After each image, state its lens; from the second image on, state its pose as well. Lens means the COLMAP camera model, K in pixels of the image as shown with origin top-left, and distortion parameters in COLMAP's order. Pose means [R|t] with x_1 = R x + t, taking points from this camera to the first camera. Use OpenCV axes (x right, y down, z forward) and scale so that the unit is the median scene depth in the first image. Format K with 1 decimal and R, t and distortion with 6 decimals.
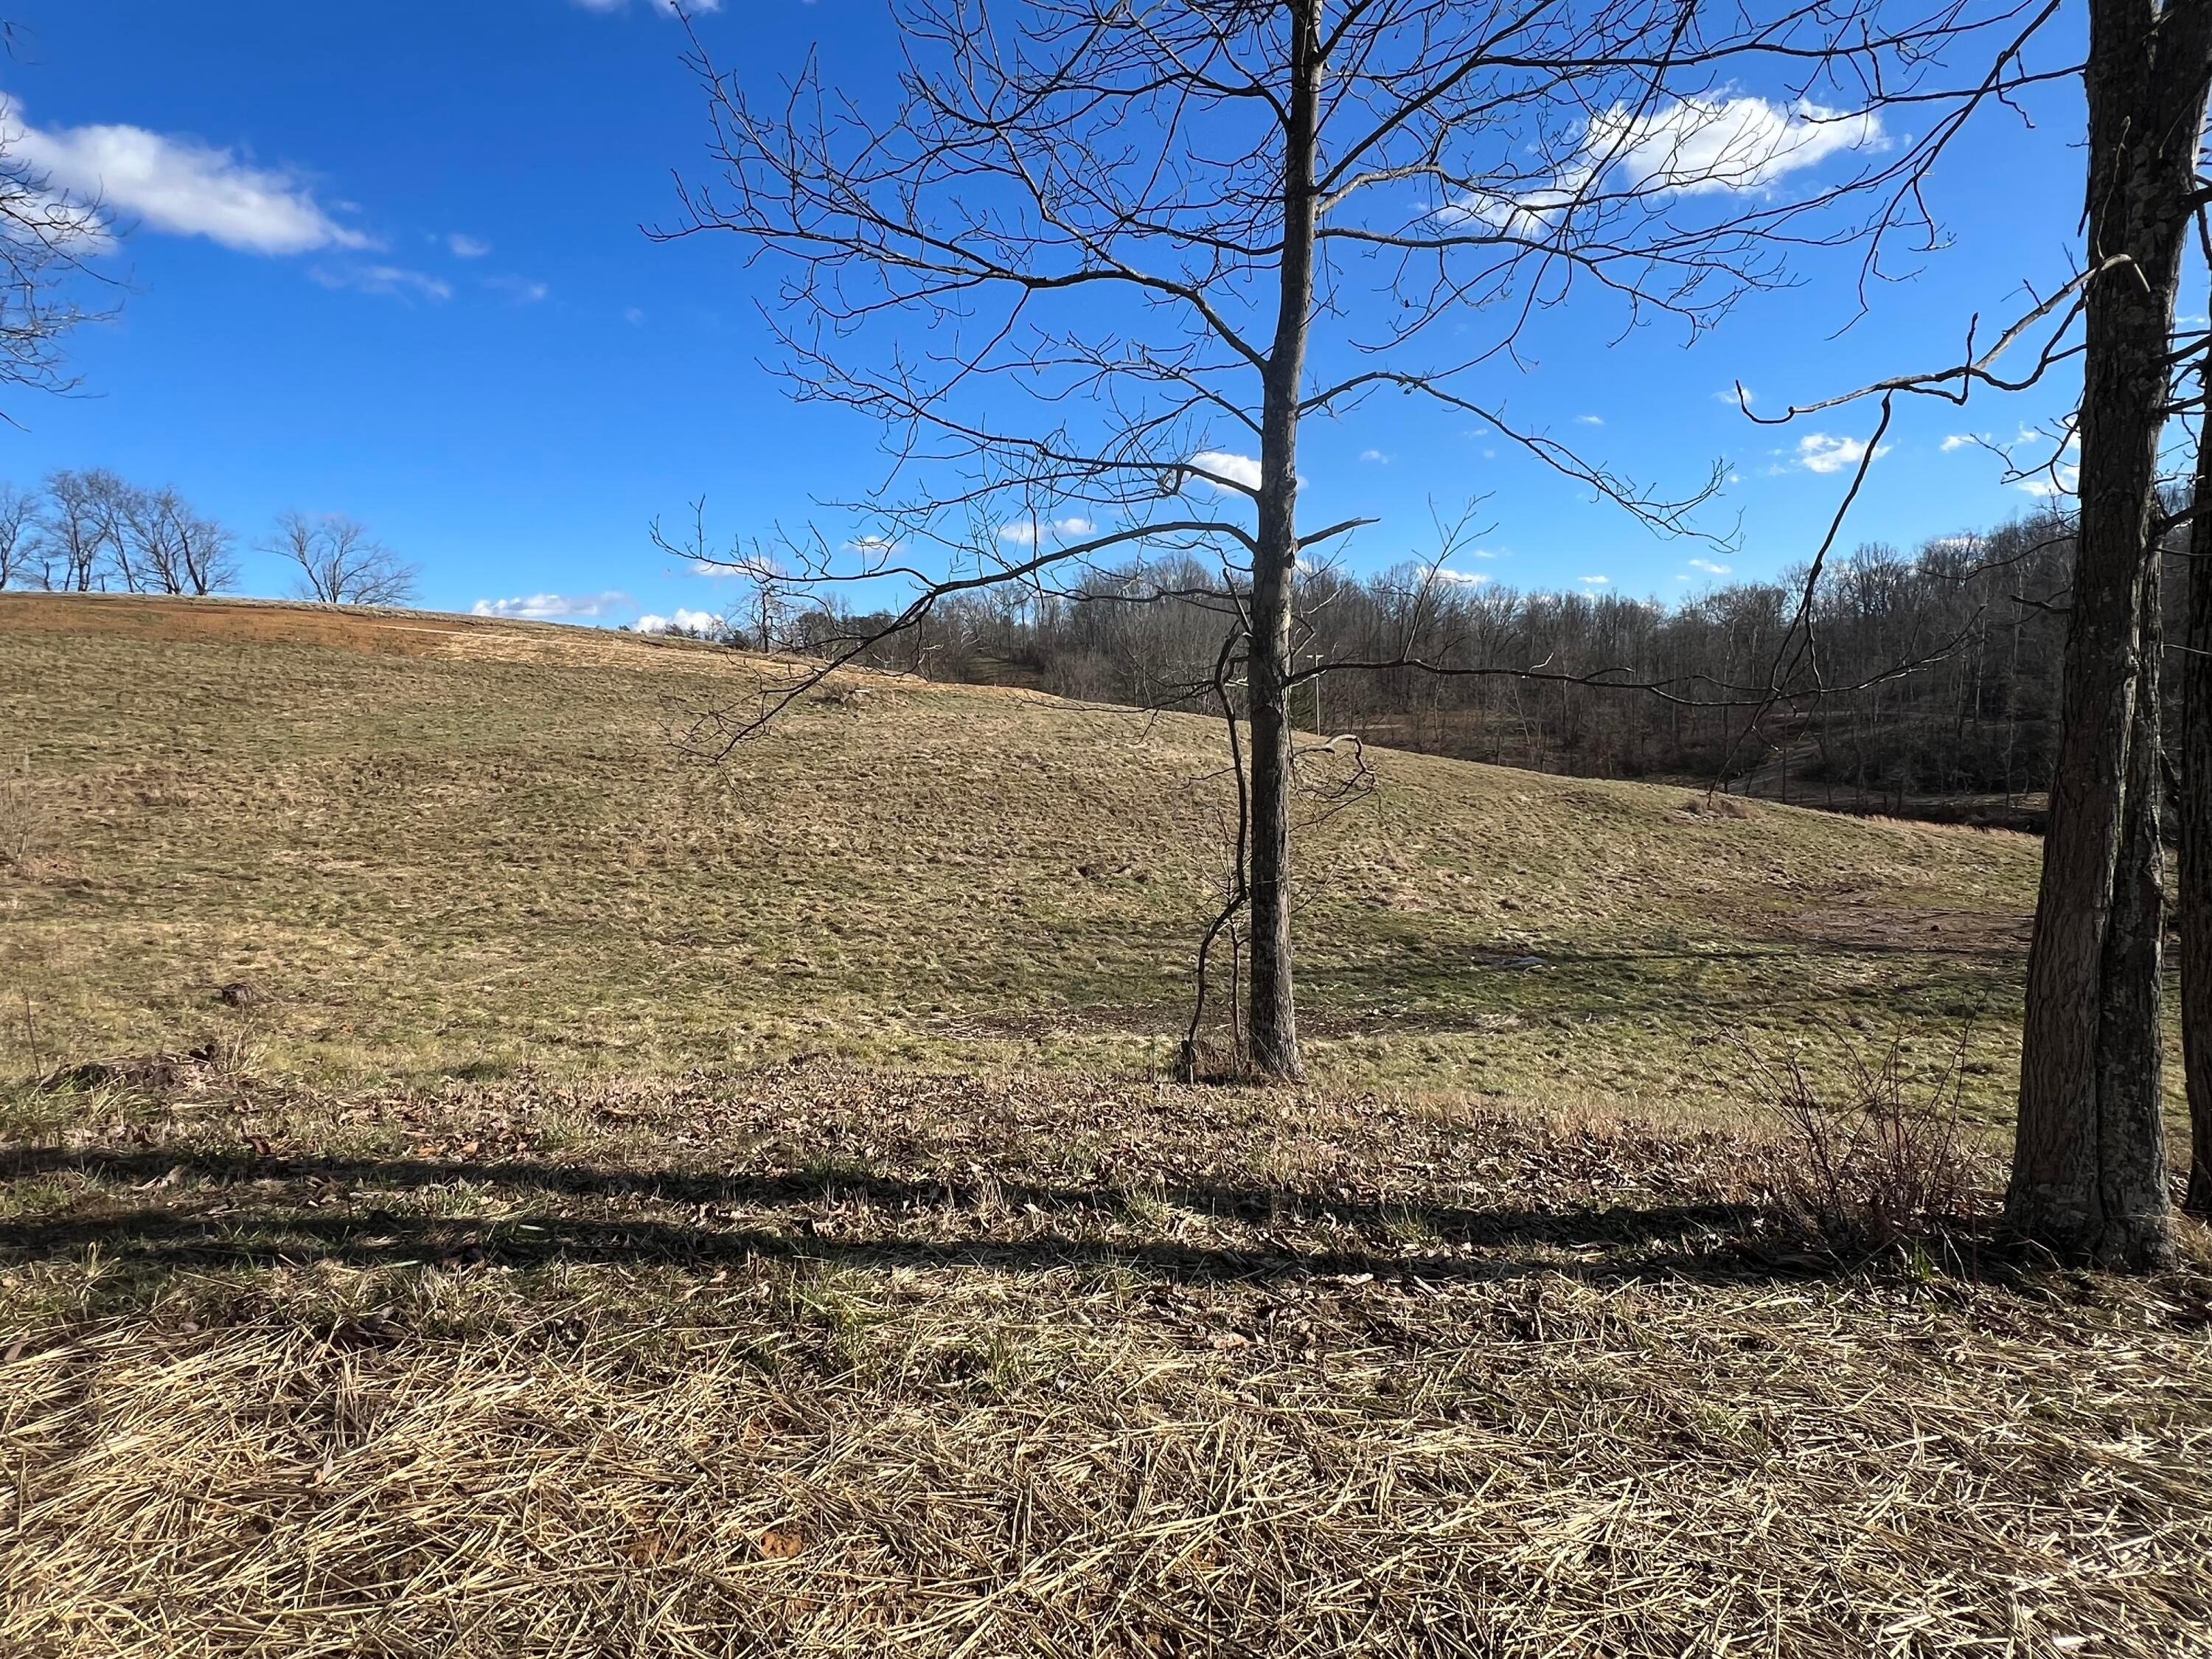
lens RADIAL K [[1133.1, 0, 1104.0], [0, 1133.1, 833.3], [0, 0, 1]] dist [-0.004628, -0.001763]
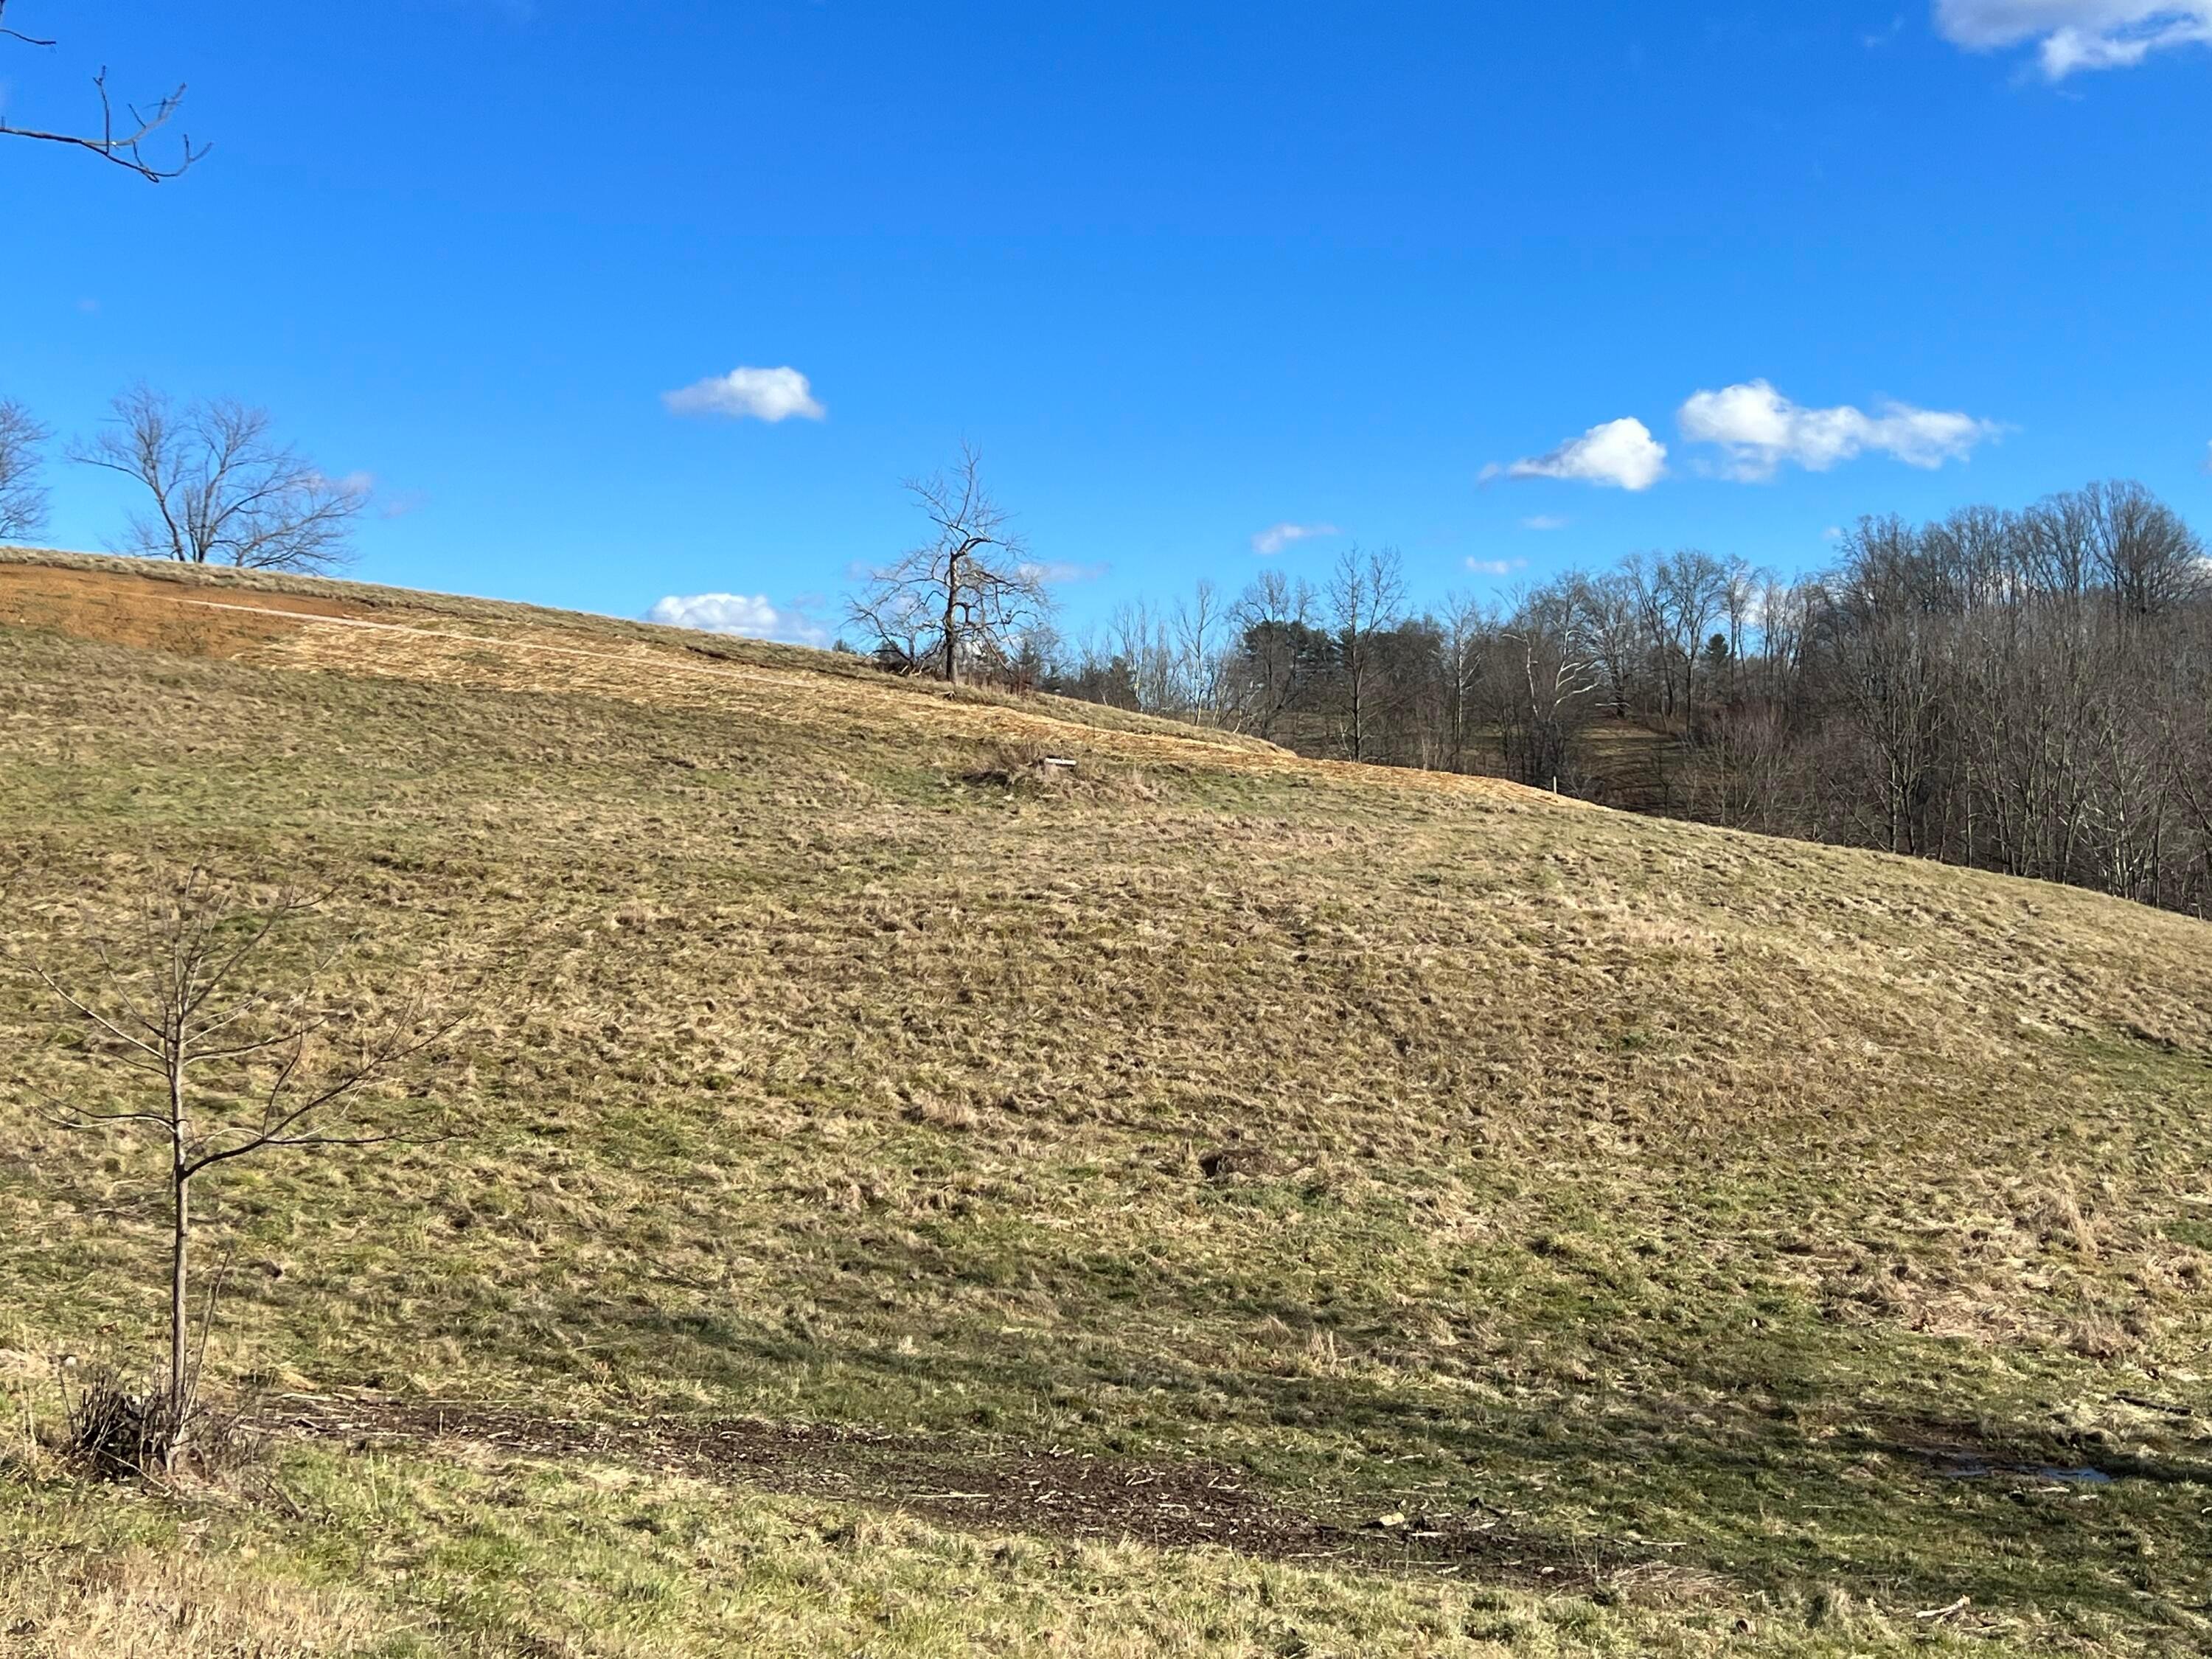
lens RADIAL K [[2647.8, 0, 1108.1], [0, 2647.8, 827.8], [0, 0, 1]] dist [0.016202, 0.000000]
pose [[0.952144, 0.043460, -0.302546, 0.109791], [-0.078187, 0.991538, -0.103631, 0.006744], [0.295482, 0.122327, 0.947484, 0.015571]]
